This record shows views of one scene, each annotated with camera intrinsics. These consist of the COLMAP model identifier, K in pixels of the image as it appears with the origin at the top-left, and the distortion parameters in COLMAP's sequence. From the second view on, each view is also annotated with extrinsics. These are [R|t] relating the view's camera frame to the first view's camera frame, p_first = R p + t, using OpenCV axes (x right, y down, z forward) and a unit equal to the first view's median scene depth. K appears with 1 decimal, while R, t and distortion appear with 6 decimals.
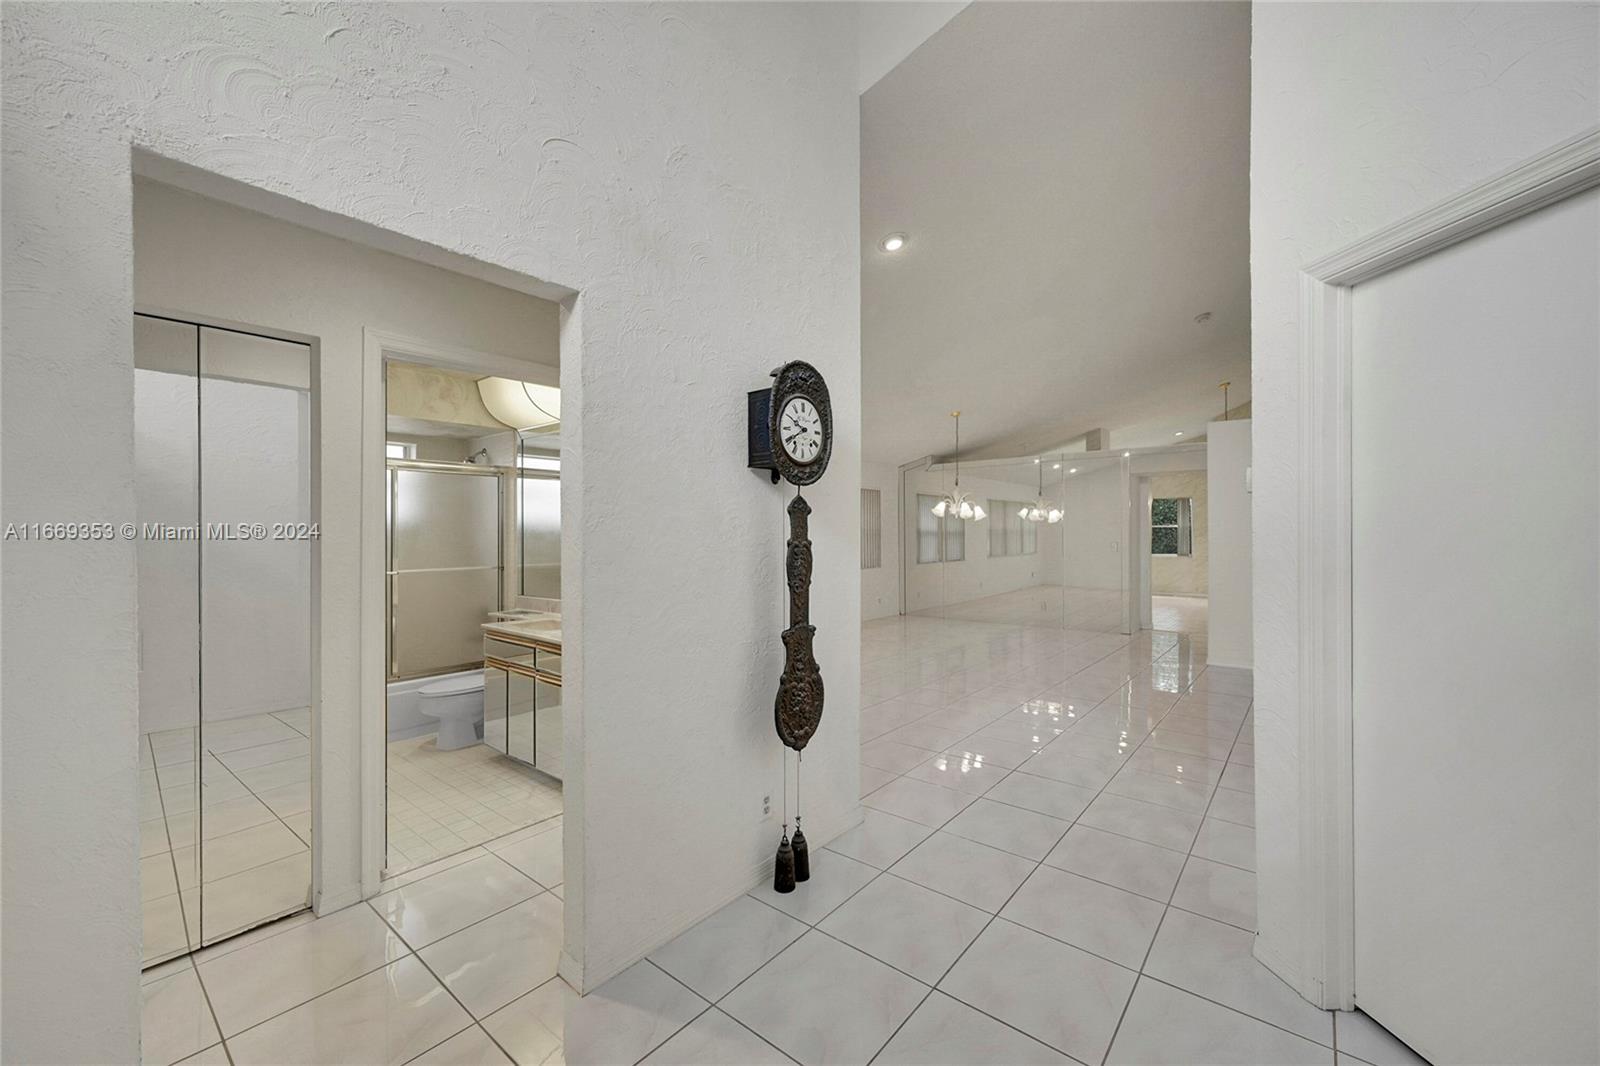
lens RADIAL K [[635.5, 0, 804.3], [0, 635.5, 526.9], [0, 0, 1]] dist [-0.000469, 0.000061]
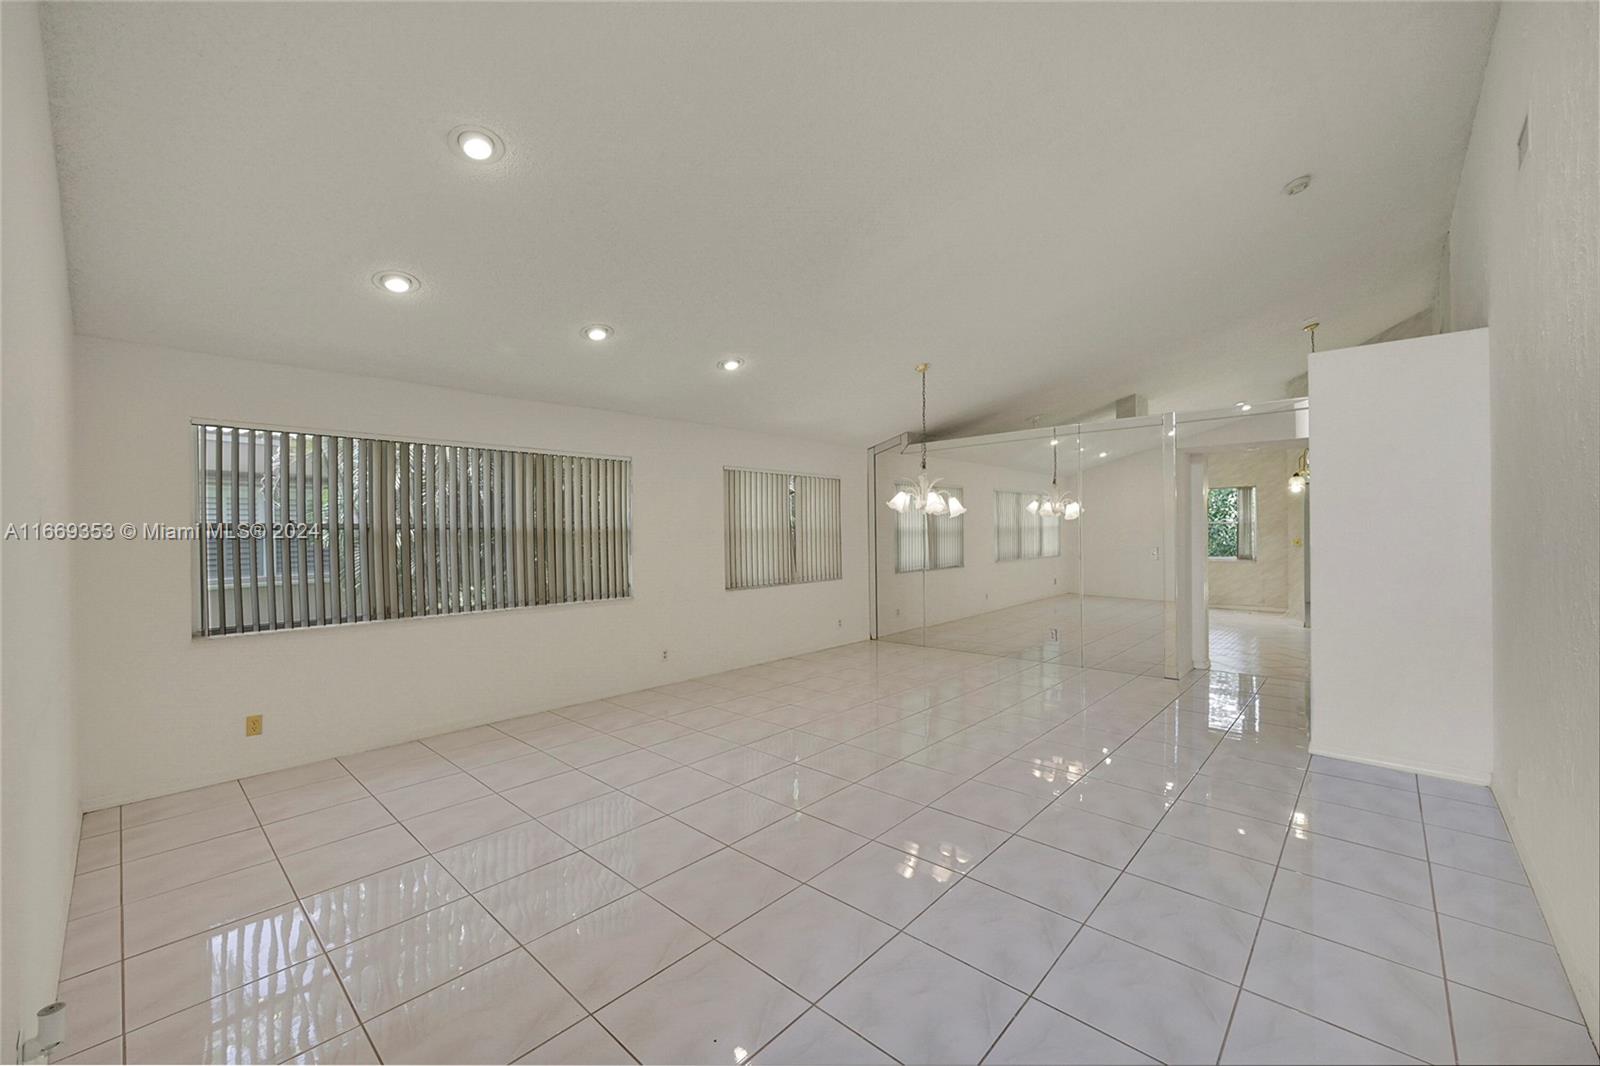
lens RADIAL K [[635.5, 0, 801.6], [0, 635.5, 527.7], [0, 0, 1]] dist [-0.000469, 0.000061]
pose [[0.998297, -0.007083, -0.057900, 0.112900], [0.007351, 0.999963, 0.004409, -0.002435], [0.057867, -0.004828, 0.998313, 0.222428]]
